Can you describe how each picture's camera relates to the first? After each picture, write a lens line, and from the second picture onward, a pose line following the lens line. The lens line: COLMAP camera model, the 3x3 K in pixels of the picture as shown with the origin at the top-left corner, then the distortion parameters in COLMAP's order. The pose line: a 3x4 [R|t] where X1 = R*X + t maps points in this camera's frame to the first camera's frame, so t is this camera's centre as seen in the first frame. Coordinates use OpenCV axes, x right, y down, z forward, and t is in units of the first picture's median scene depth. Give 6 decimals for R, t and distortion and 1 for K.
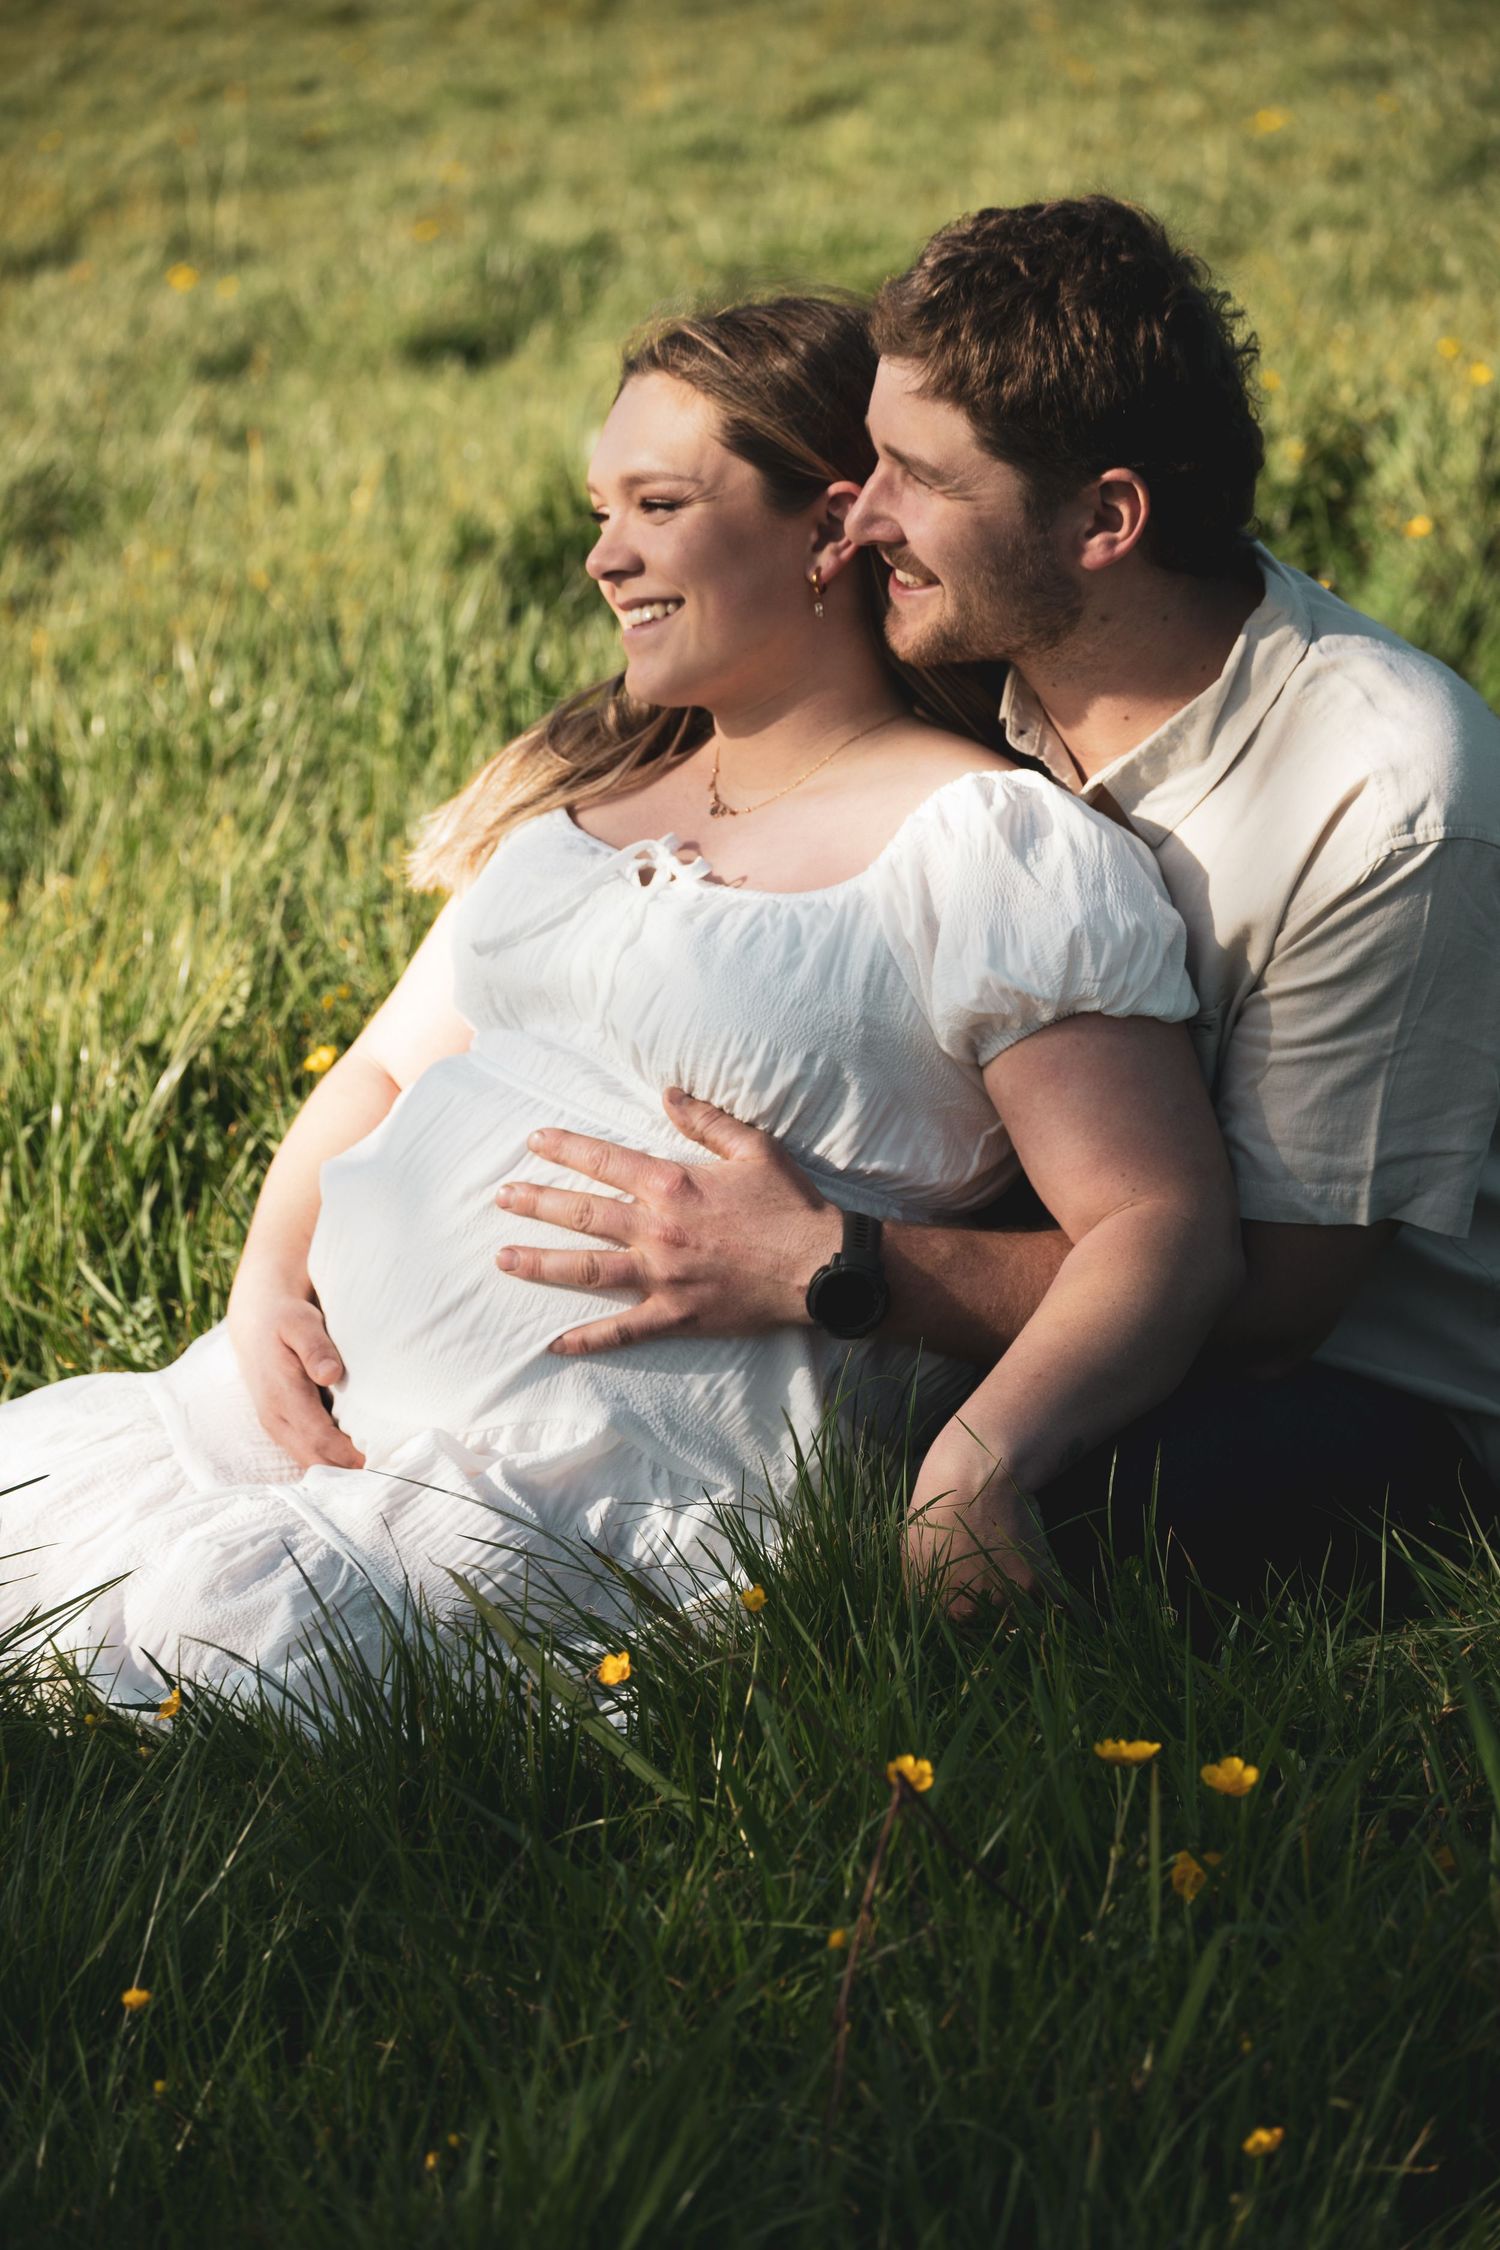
lens RADIAL K [[10862.5, 0, 755.9], [0, 10862.5, 1119.6], [0, 0, 1]] dist [-0.700164, 0.000000]
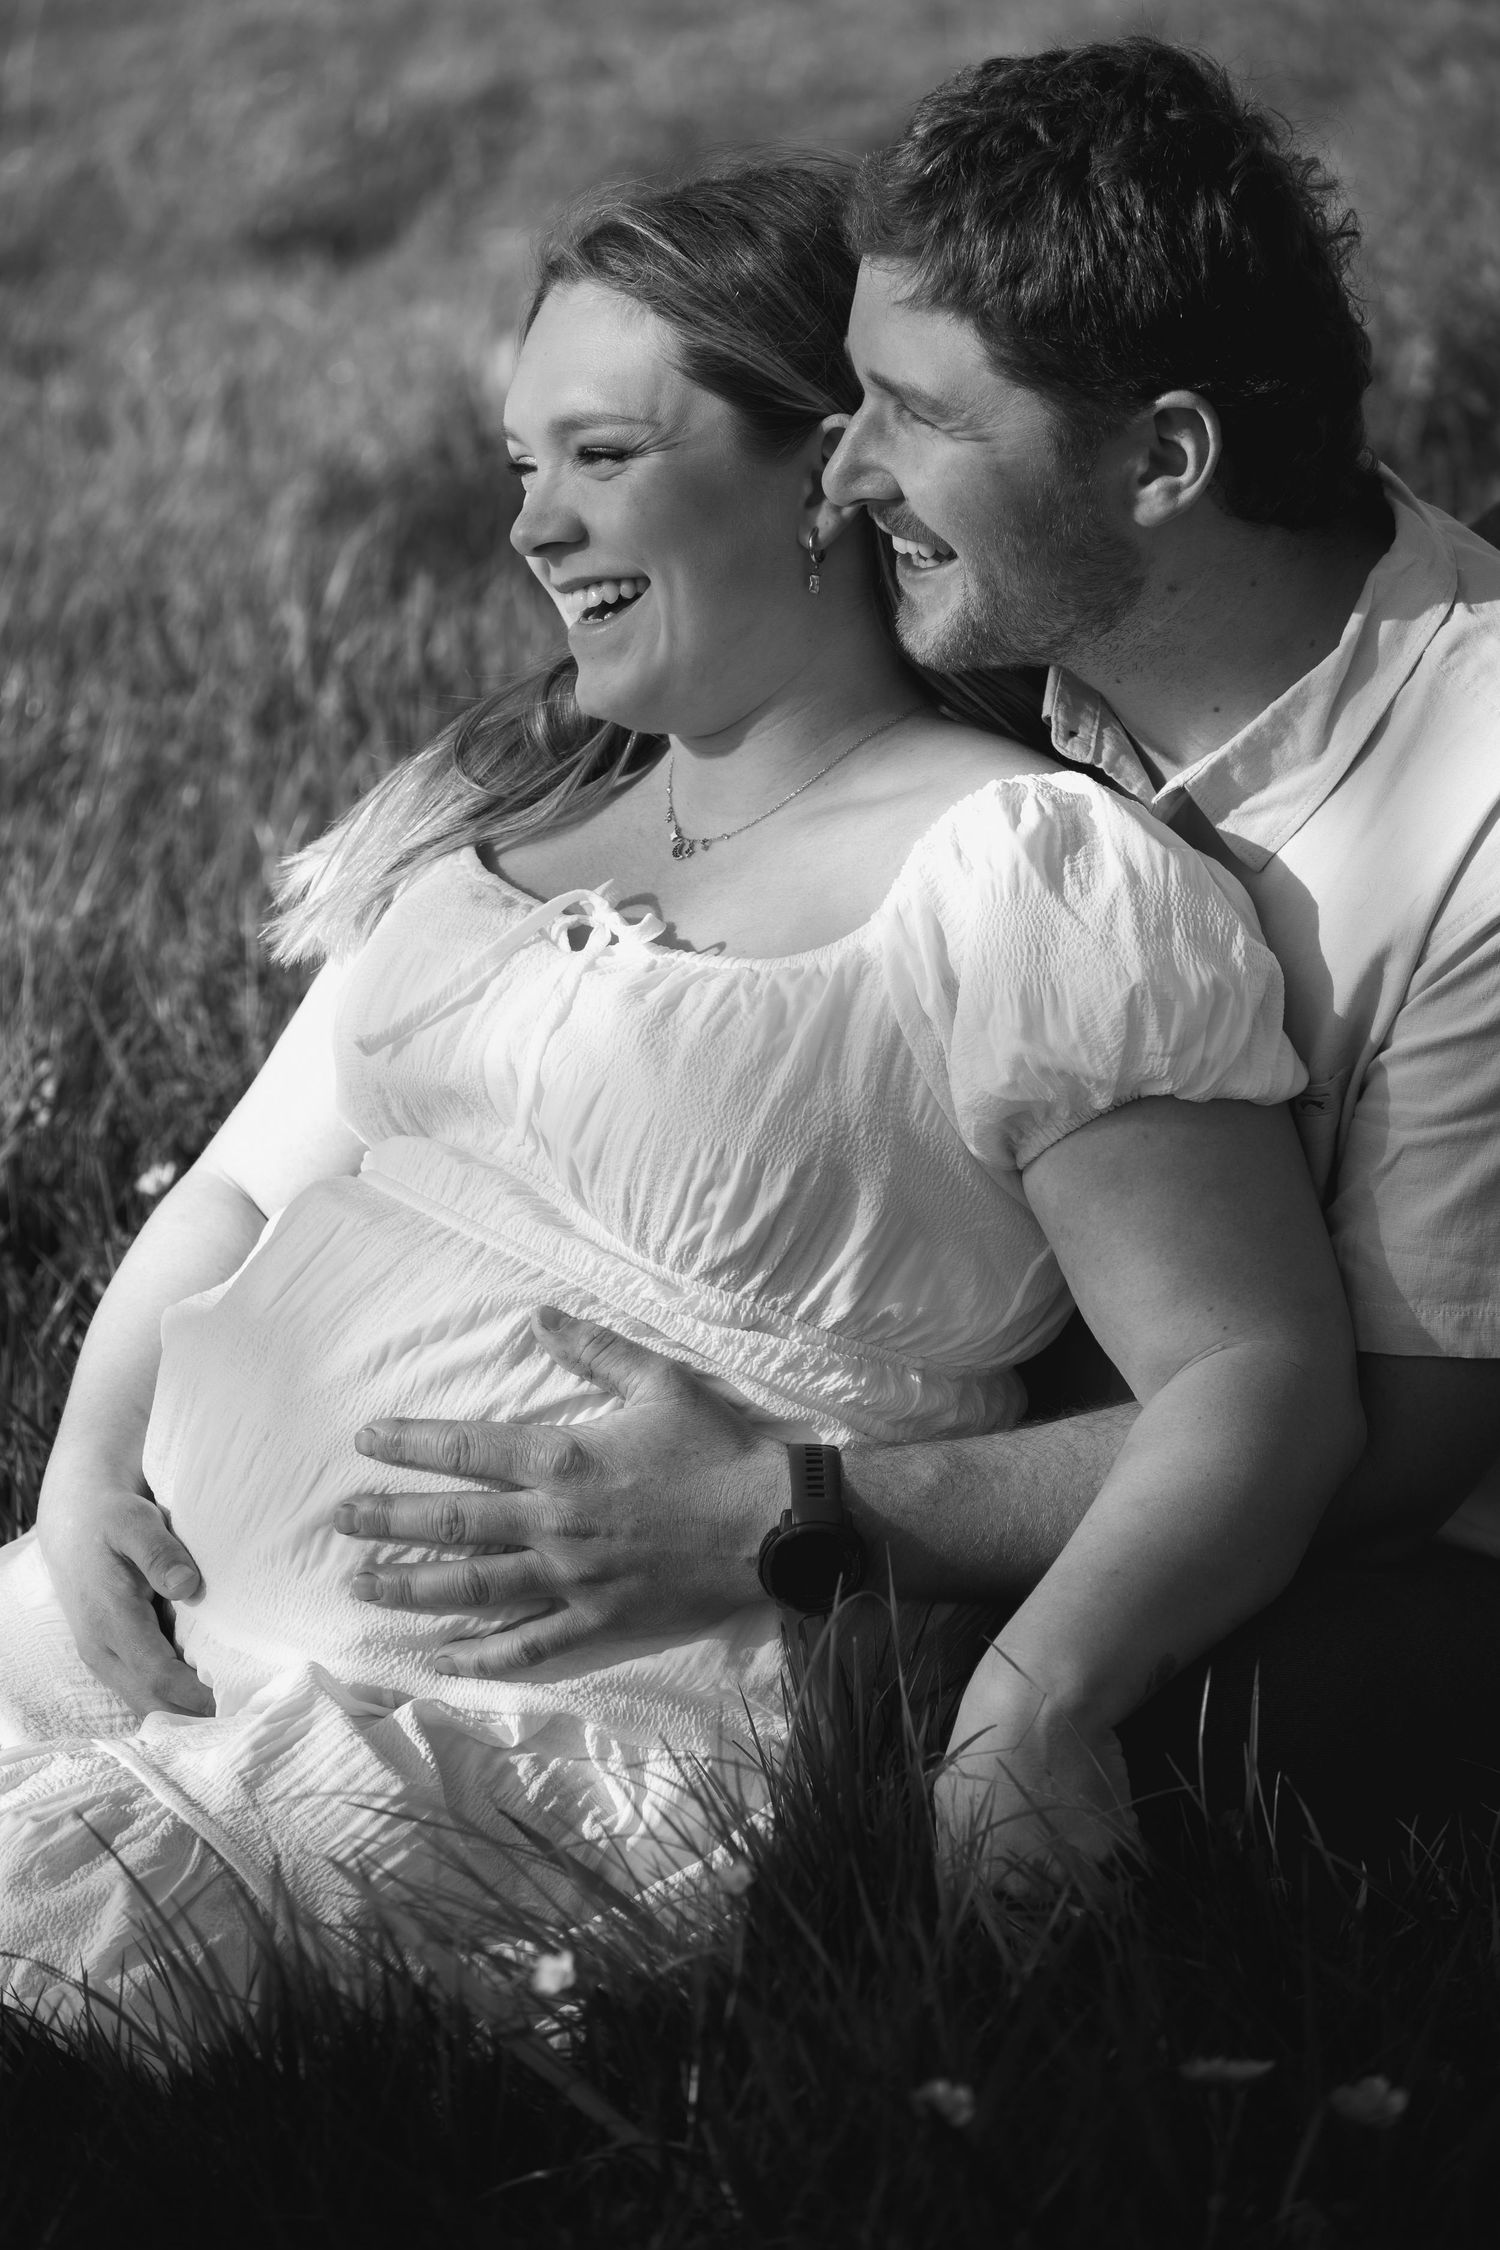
lens RADIAL K [[12714.2, 0, 765.2], [0, 12714.2, 1113.6], [0, 0, 1]] dist [-0.200723, 0.000000]
pose [[0.999849, -0.016032, 0.006632, -0.003093], [0.016061, 0.999862, -0.004271, -0.005755], [-0.006563, 0.004377, 0.999969, 0.106888]]
